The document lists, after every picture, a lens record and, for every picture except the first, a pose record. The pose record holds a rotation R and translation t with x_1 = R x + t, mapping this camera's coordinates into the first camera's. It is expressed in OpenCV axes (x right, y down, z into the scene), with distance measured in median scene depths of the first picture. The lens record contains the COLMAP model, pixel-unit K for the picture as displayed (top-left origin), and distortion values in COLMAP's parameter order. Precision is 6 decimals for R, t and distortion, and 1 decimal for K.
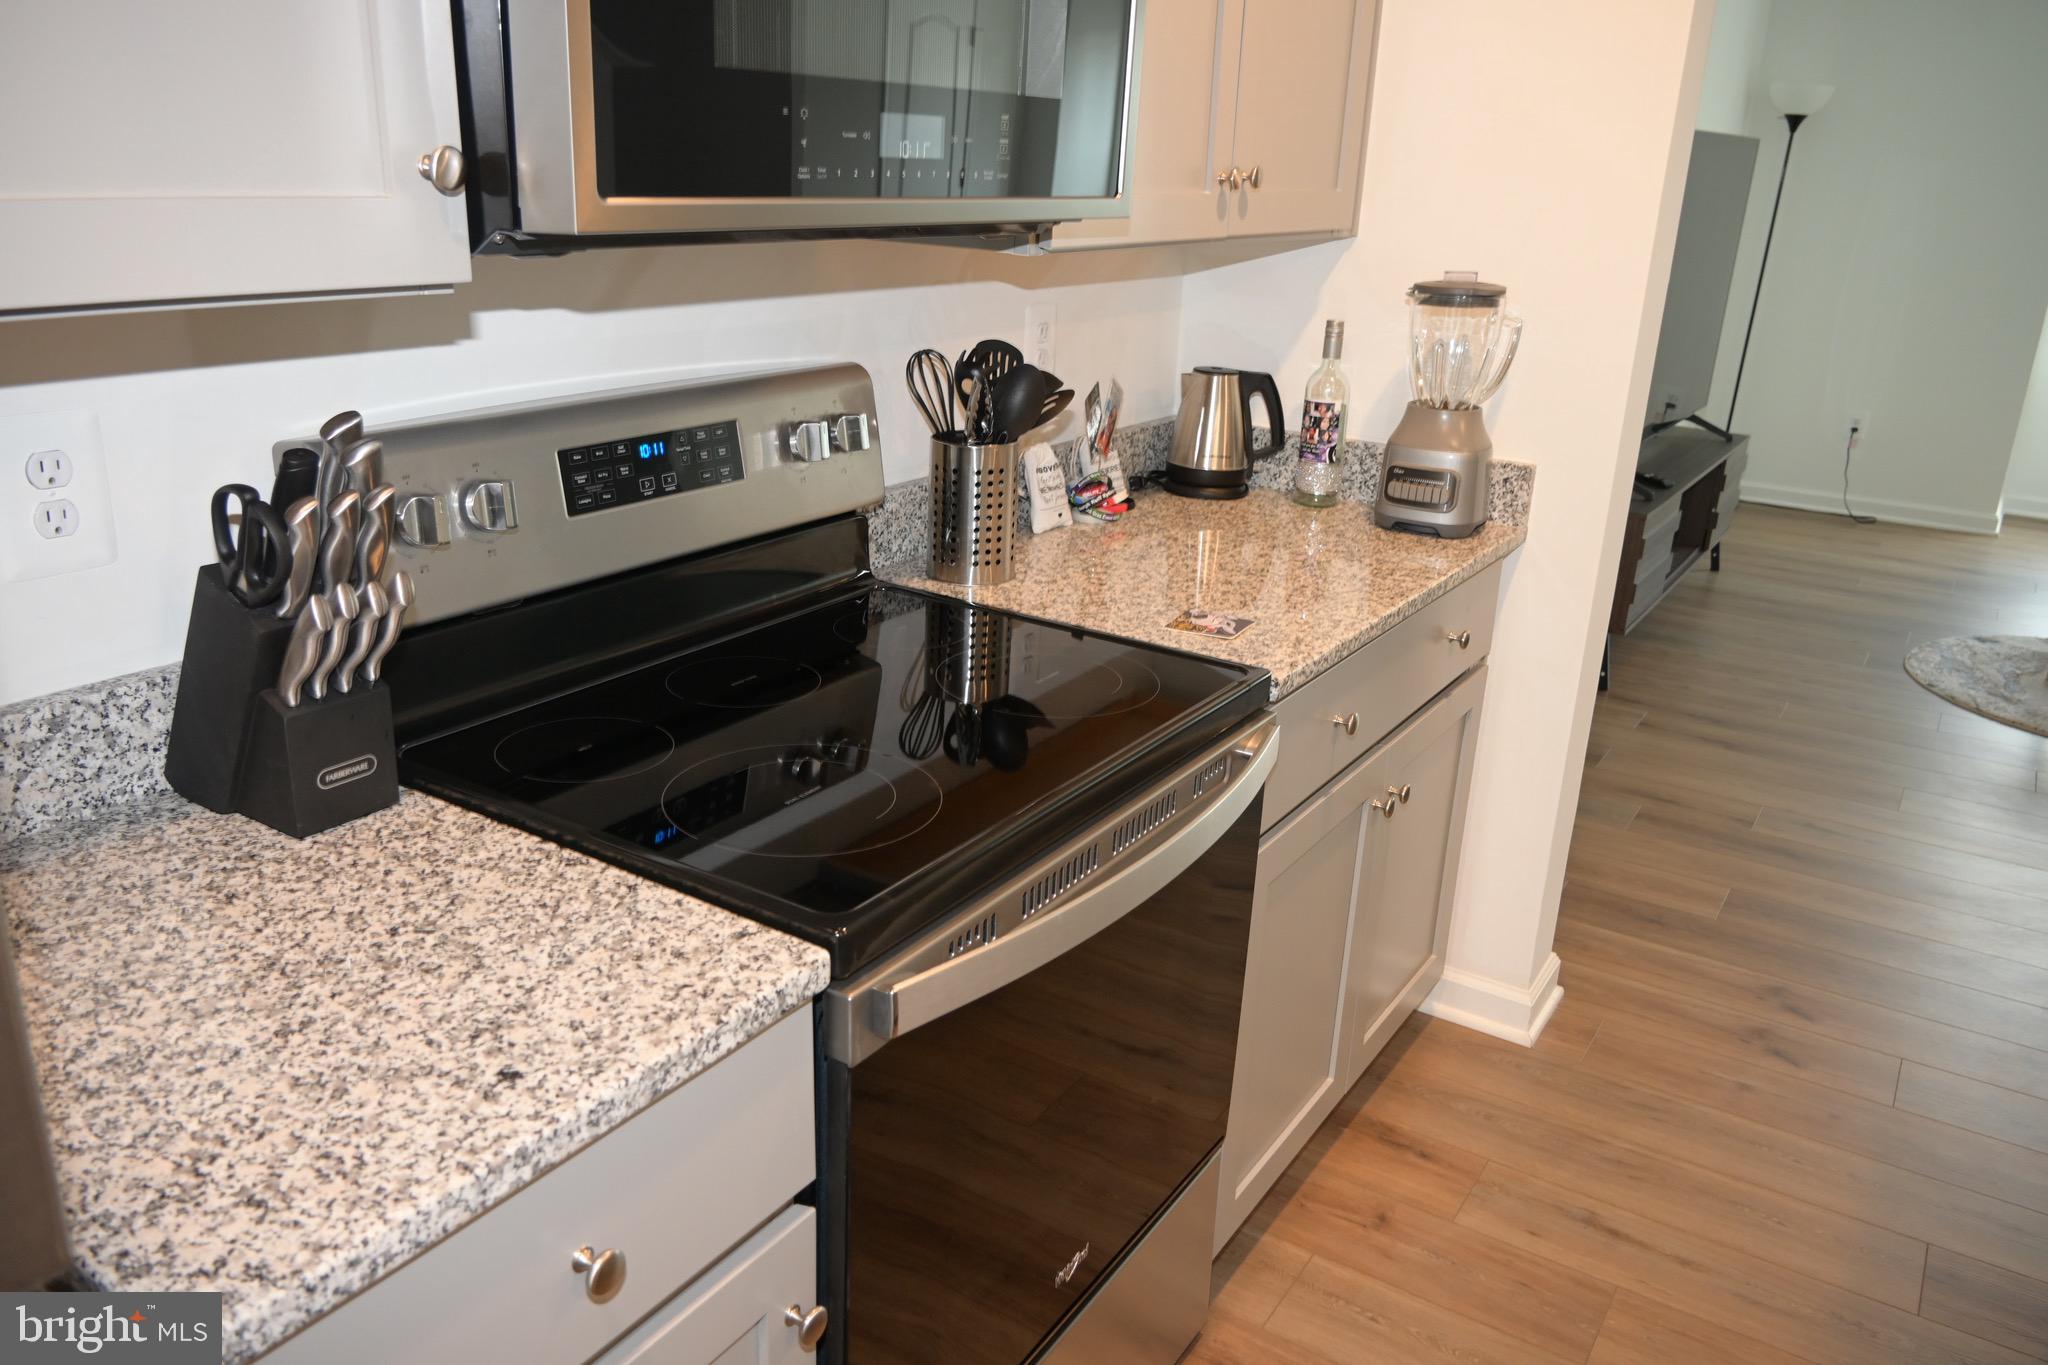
lens RADIAL K [[1539.3, 0, 1009.1], [0, 1539.3, 676.1], [0, 0, 1]] dist [0.003820, -0.001148]
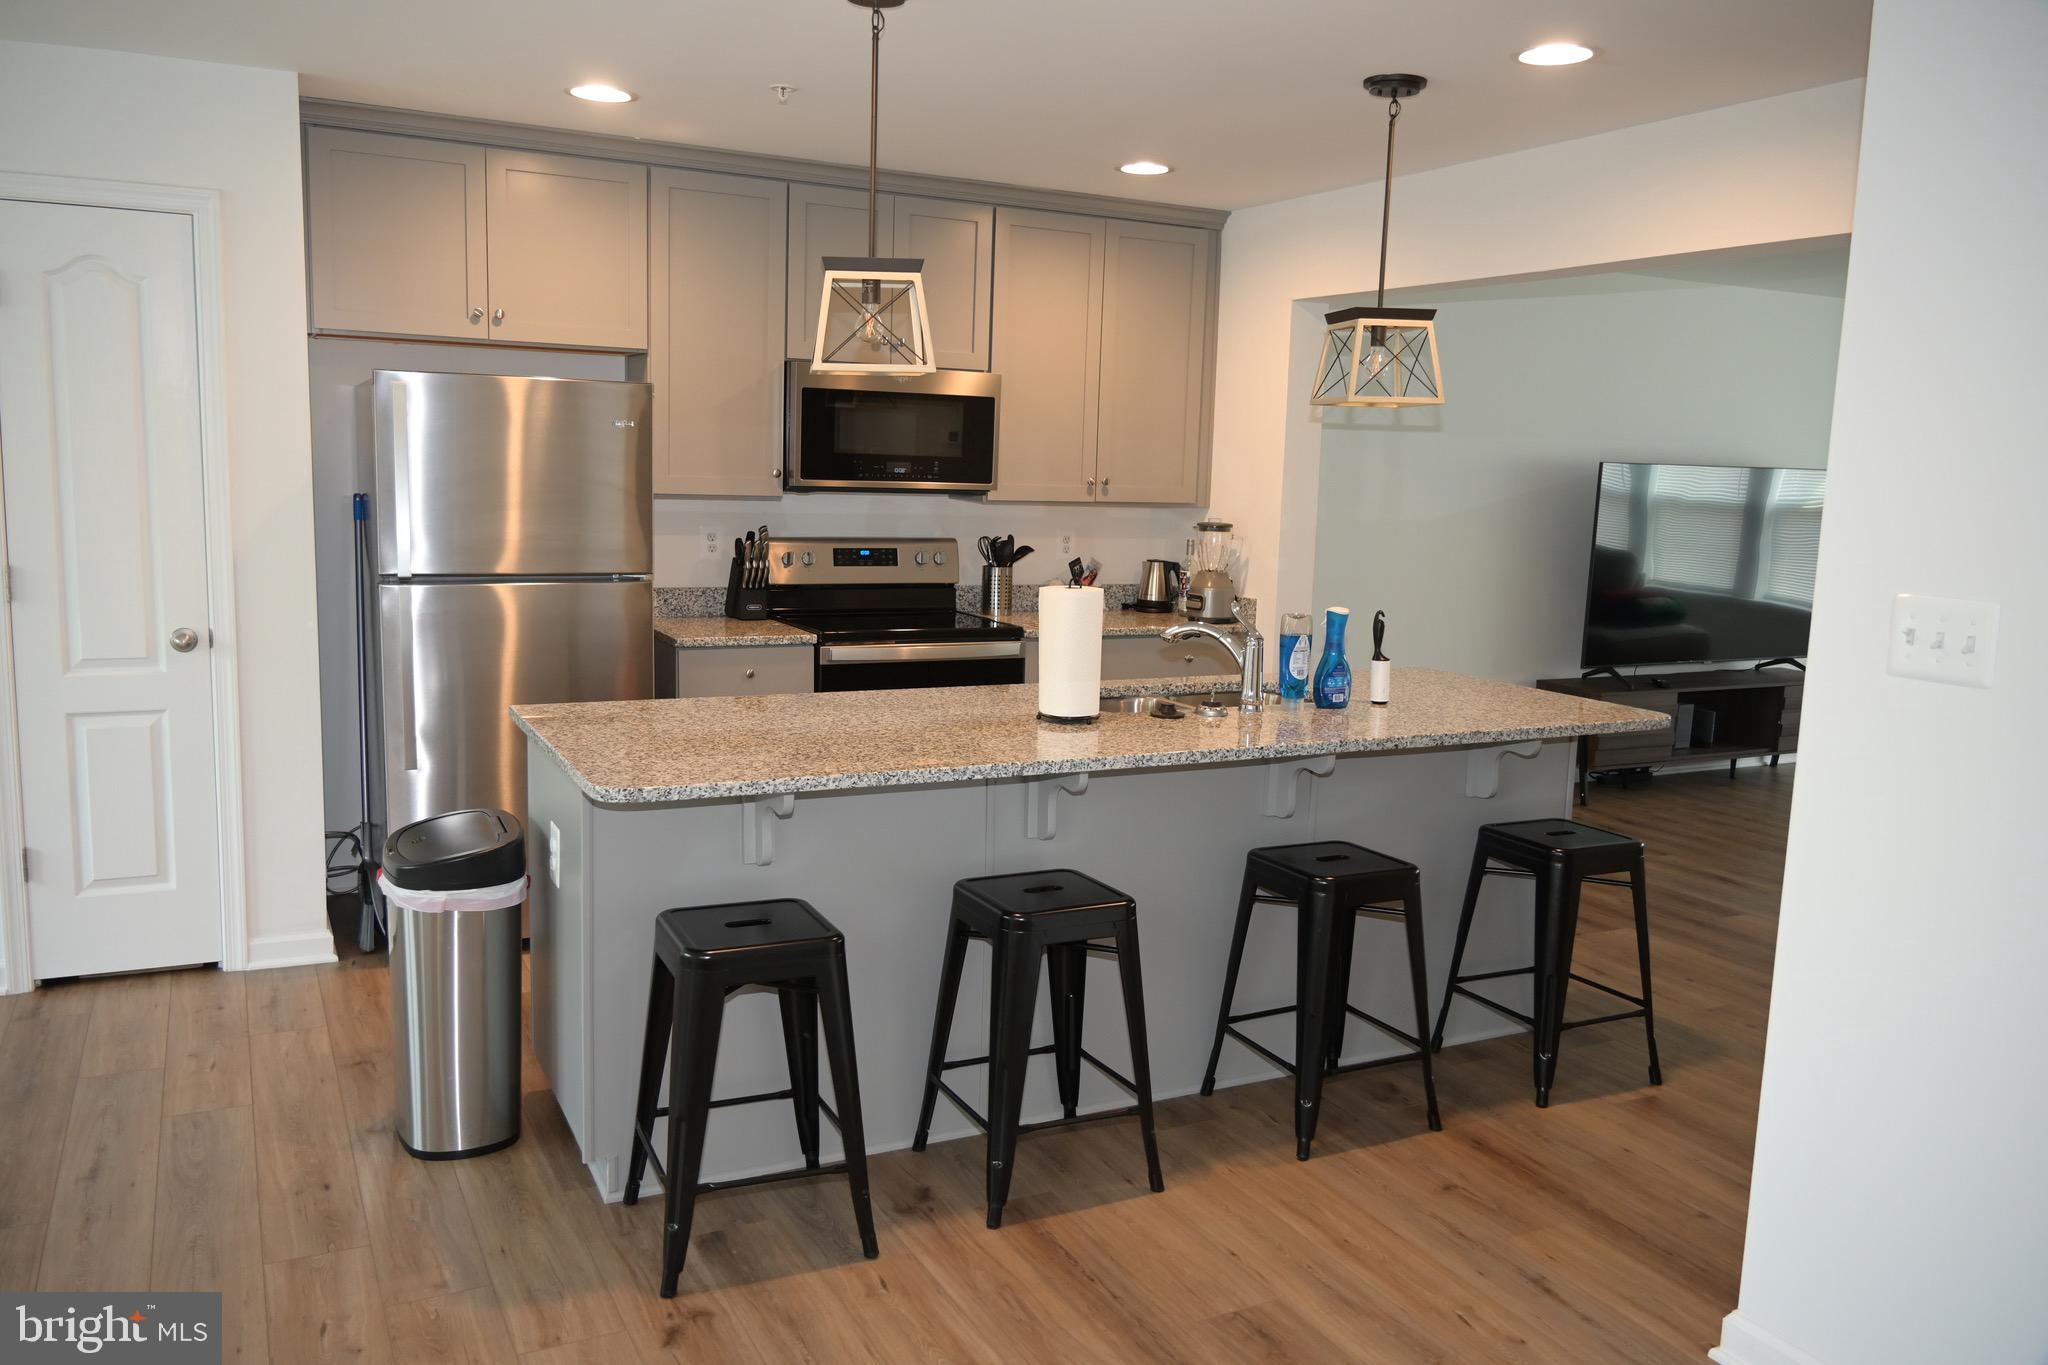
lens RADIAL K [[1539.3, 0, 1030.7], [0, 1539.3, 678.2], [0, 0, 1]] dist [0.003820, -0.001148]
pose [[0.878525, 0.060226, -0.473884, 1.549593], [-0.156508, 0.973556, -0.166417, 0.572027], [0.451330, 0.220368, 0.864719, -1.568836]]
